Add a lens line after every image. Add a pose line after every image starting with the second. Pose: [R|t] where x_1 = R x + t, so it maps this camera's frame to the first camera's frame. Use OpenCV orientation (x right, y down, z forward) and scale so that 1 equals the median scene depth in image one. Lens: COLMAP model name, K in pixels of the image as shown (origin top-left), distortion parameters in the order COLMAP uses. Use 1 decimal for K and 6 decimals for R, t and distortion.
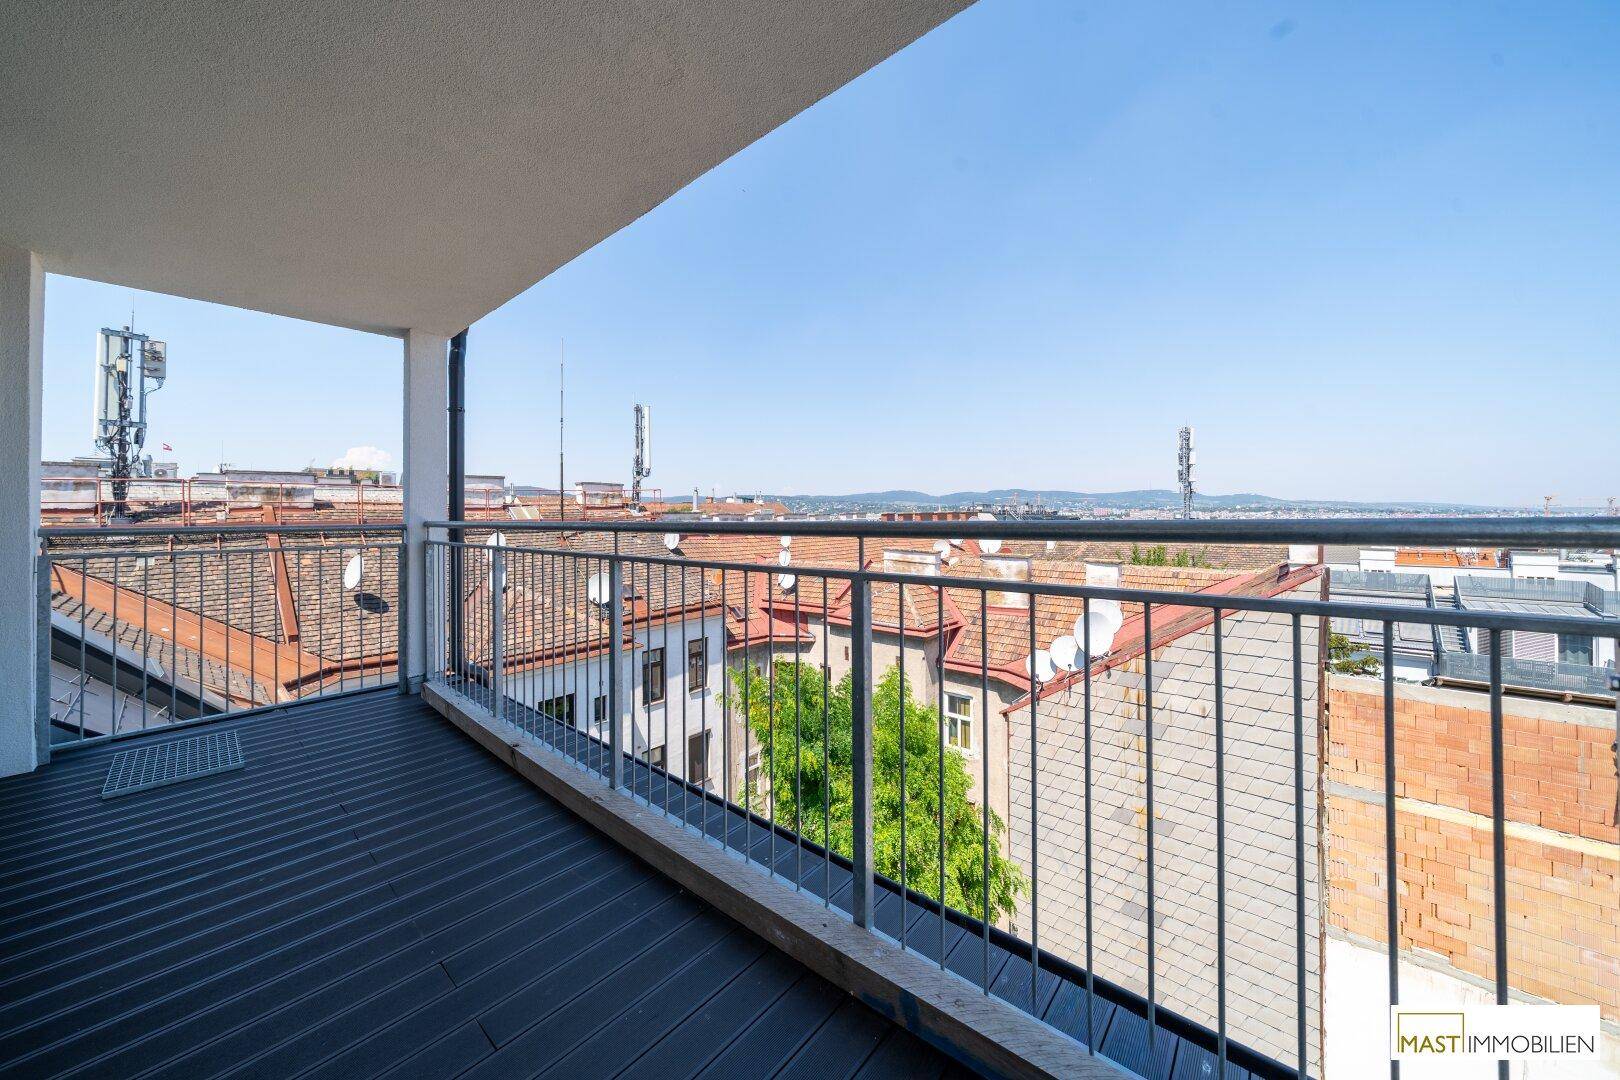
lens RADIAL K [[564.1, 0, 816.8], [0, 564.1, 509.4], [0, 0, 1]] dist [-0.002469, 0.000170]
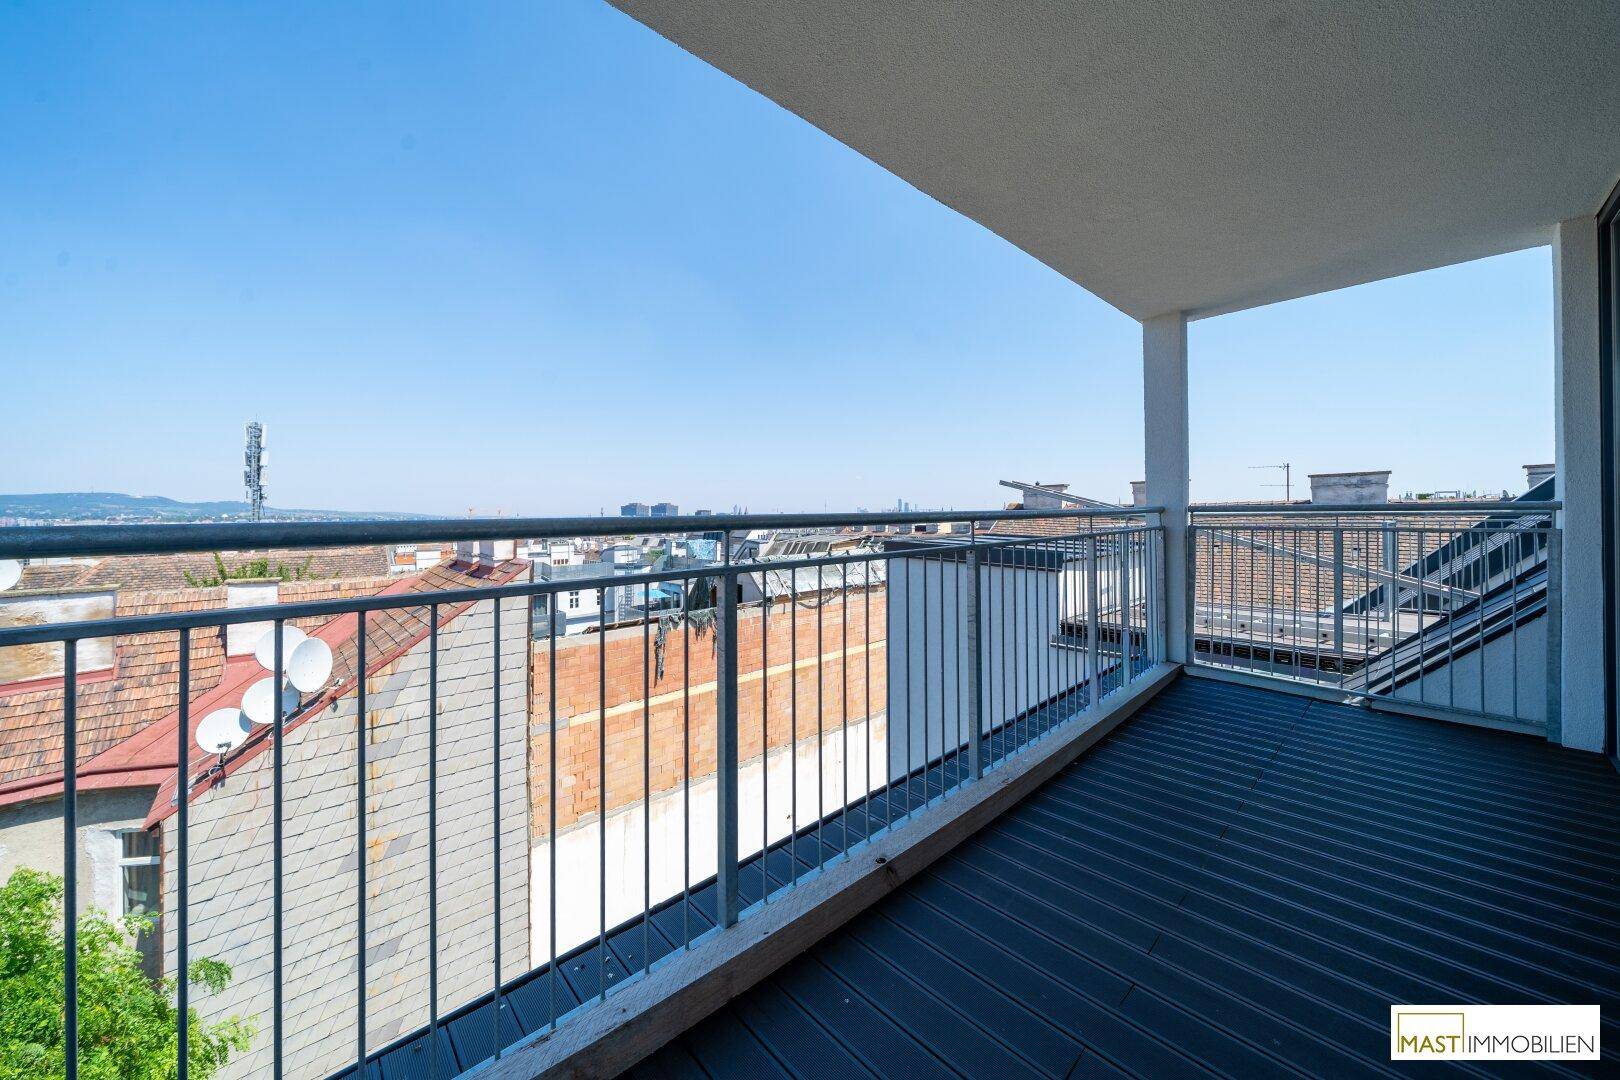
lens RADIAL K [[564.1, 0, 774.9], [0, 564.1, 501.4], [0, 0, 1]] dist [-0.002469, 0.000170]
pose [[0.154339, 0.027485, 0.987636, -0.177897], [0.002540, 0.999599, -0.028215, 0.003189], [-0.988015, 0.006863, 0.154207, 0.150013]]
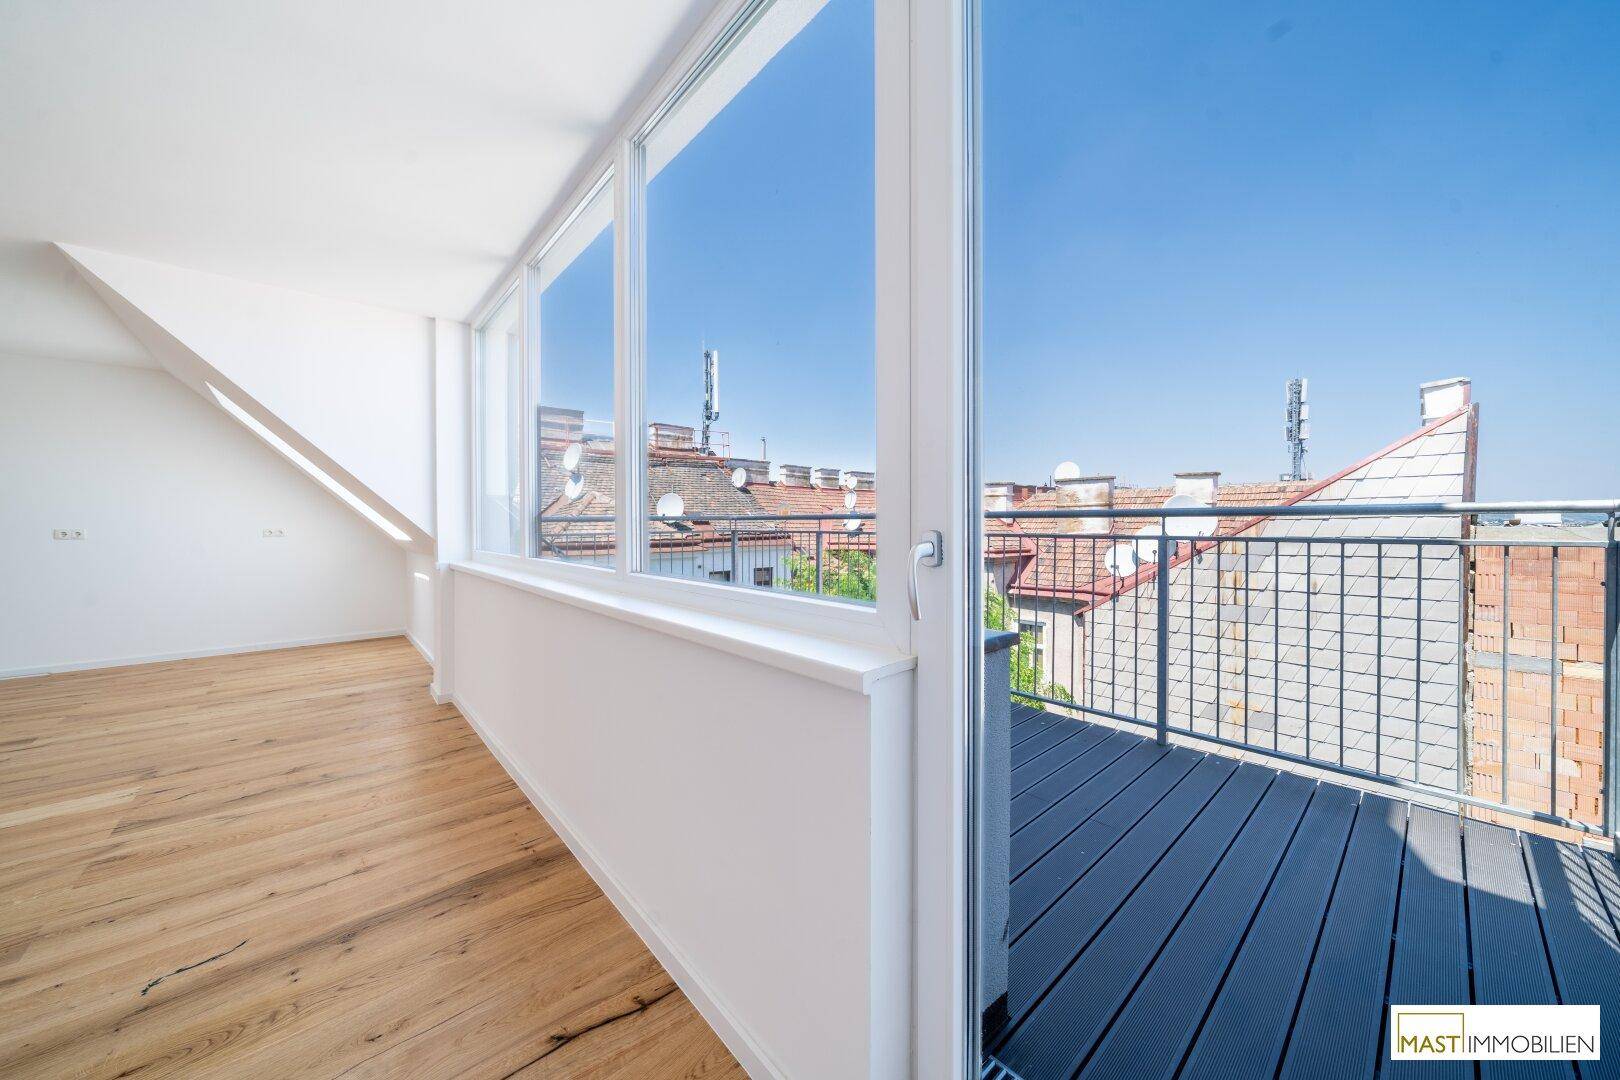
lens RADIAL K [[564.1, 0, 815.9], [0, 564.1, 522.1], [0, 0, 1]] dist [-0.002469, 0.000170]
pose [[0.991966, 0.005140, -0.126396, 0.012383], [-0.004200, 0.999962, 0.007702, 0.170672], [0.126431, -0.007109, 0.991950, 0.013652]]
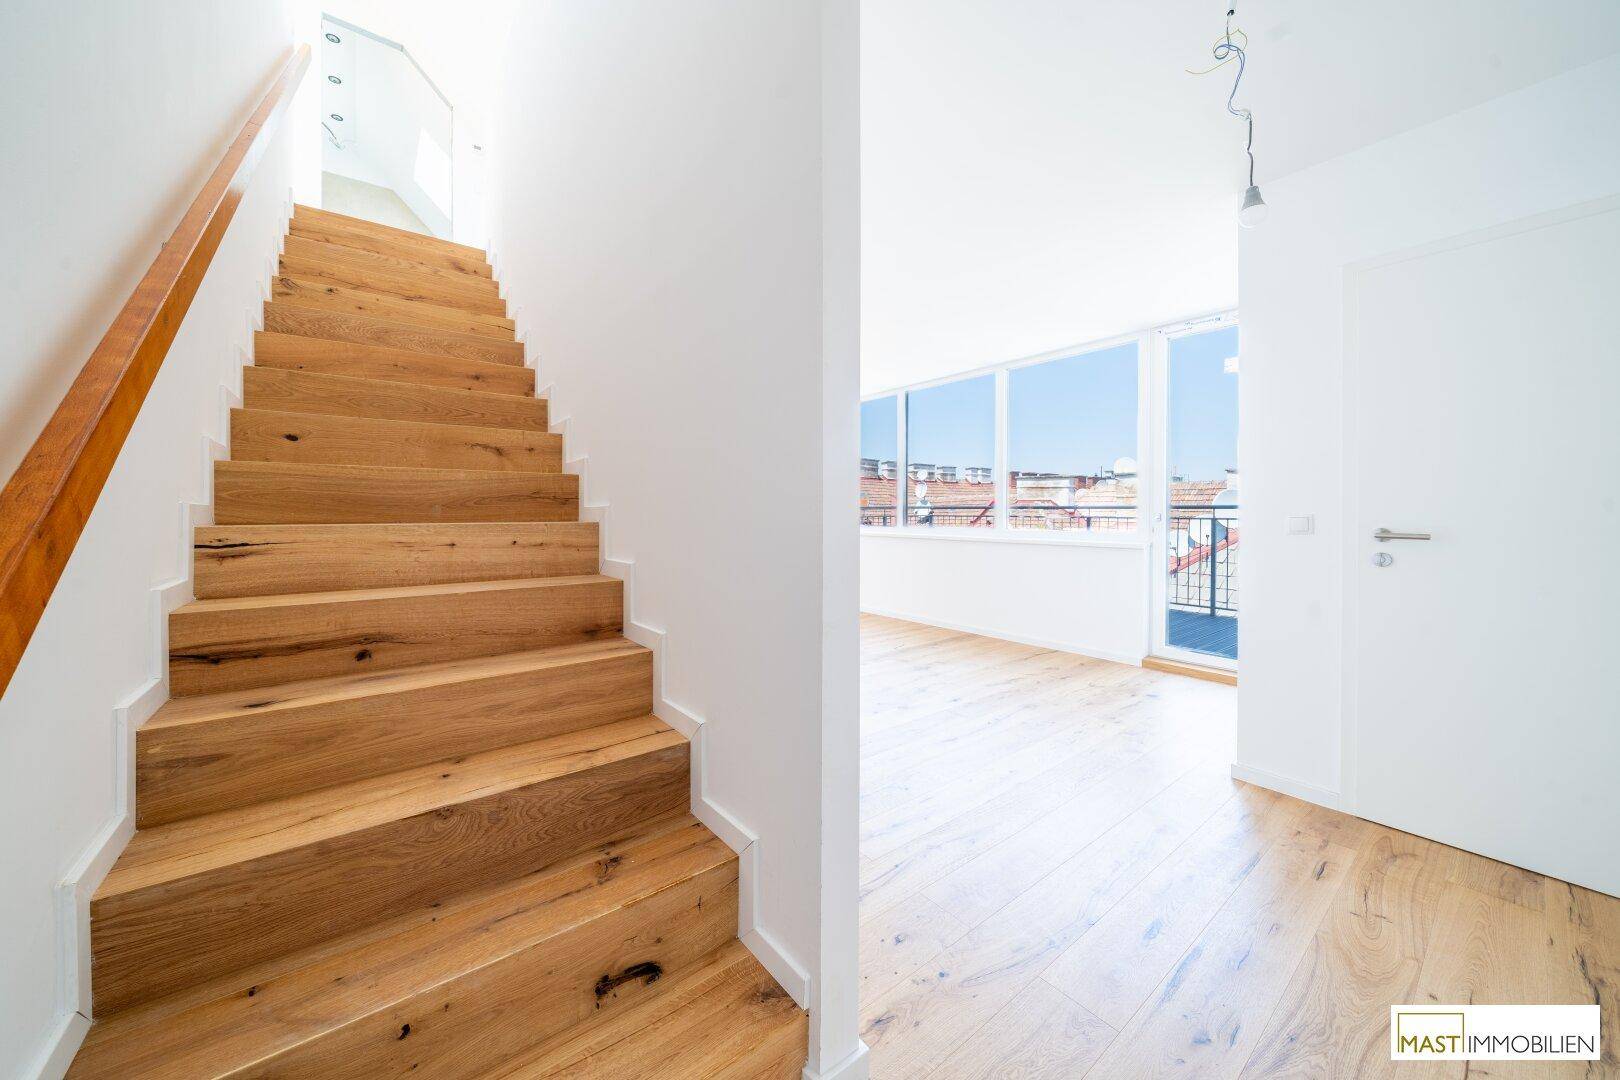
lens RADIAL K [[564.1, 0, 817.3], [0, 564.1, 531.0], [0, 0, 1]] dist [-0.002469, 0.000170]
pose [[0.982549, 0.015225, -0.185377, -0.072372], [-0.007189, 0.999008, 0.043945, 0.170955], [0.185862, -0.041845, 0.981684, -0.170322]]
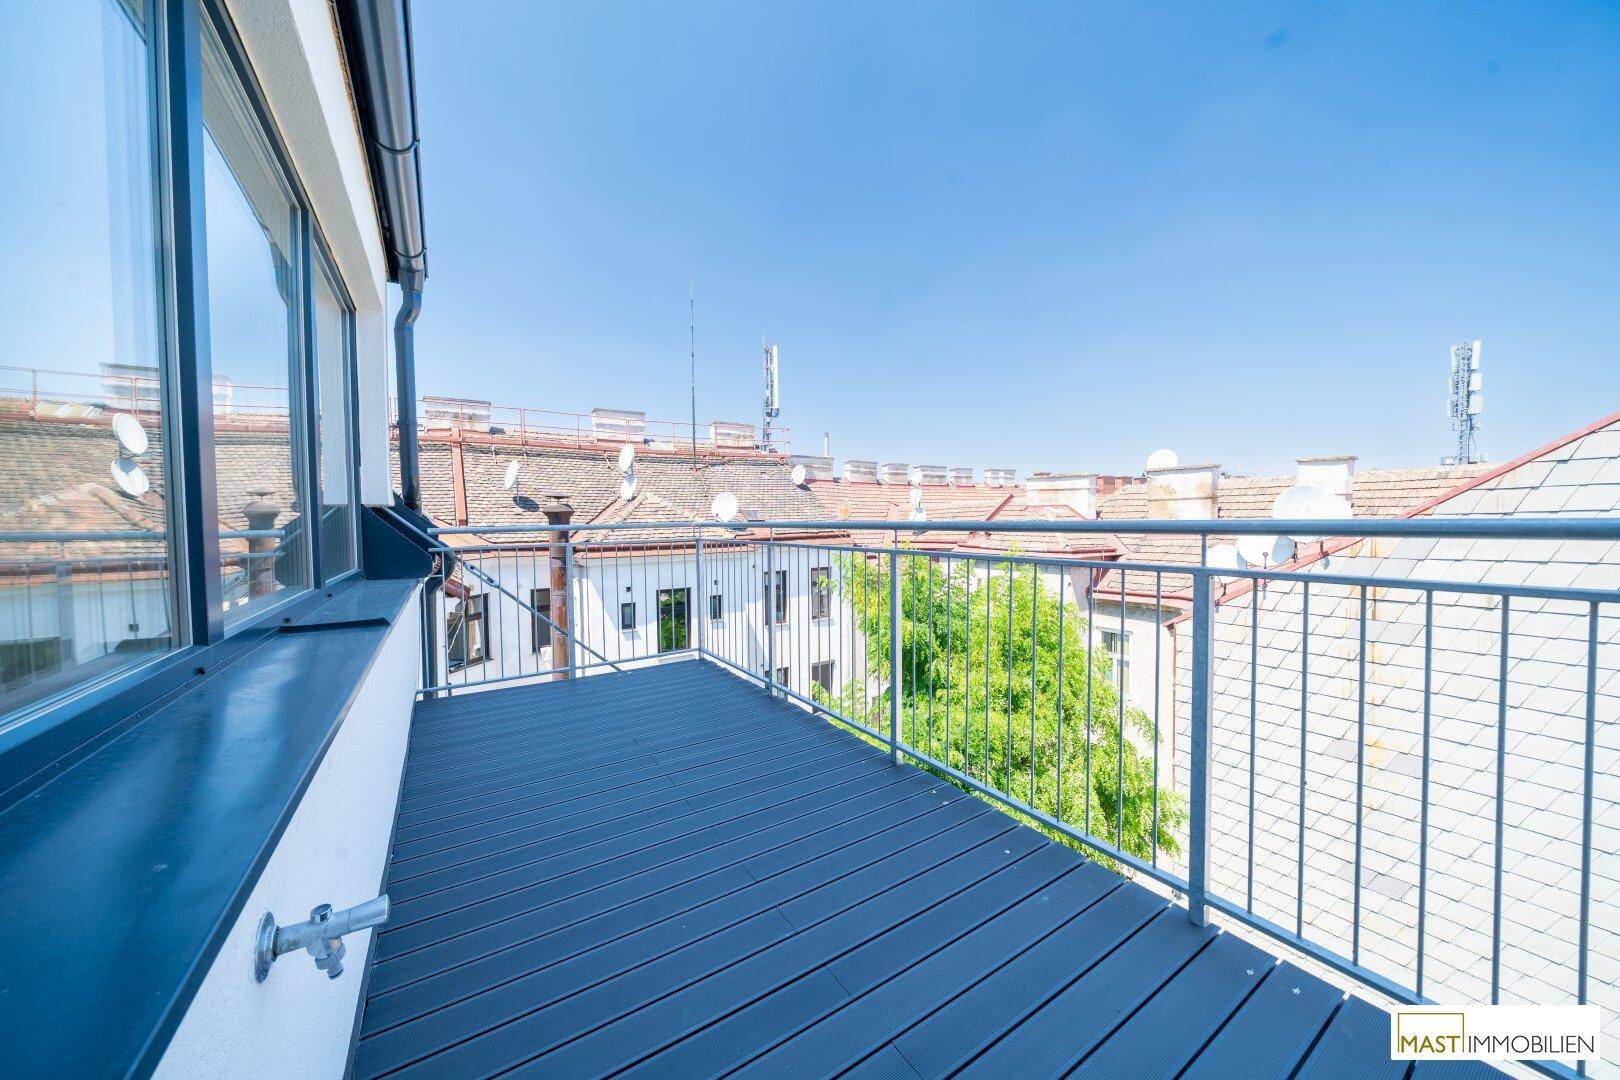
lens RADIAL K [[564.1, 0, 812.7], [0, 564.1, 529.3], [0, 0, 1]] dist [-0.002469, 0.000170]
pose [[0.961749, 0.001592, -0.273929, 0.051158], [0.005889, 0.999632, 0.026484, 0.168004], [0.273870, -0.027084, 0.961385, 0.074872]]
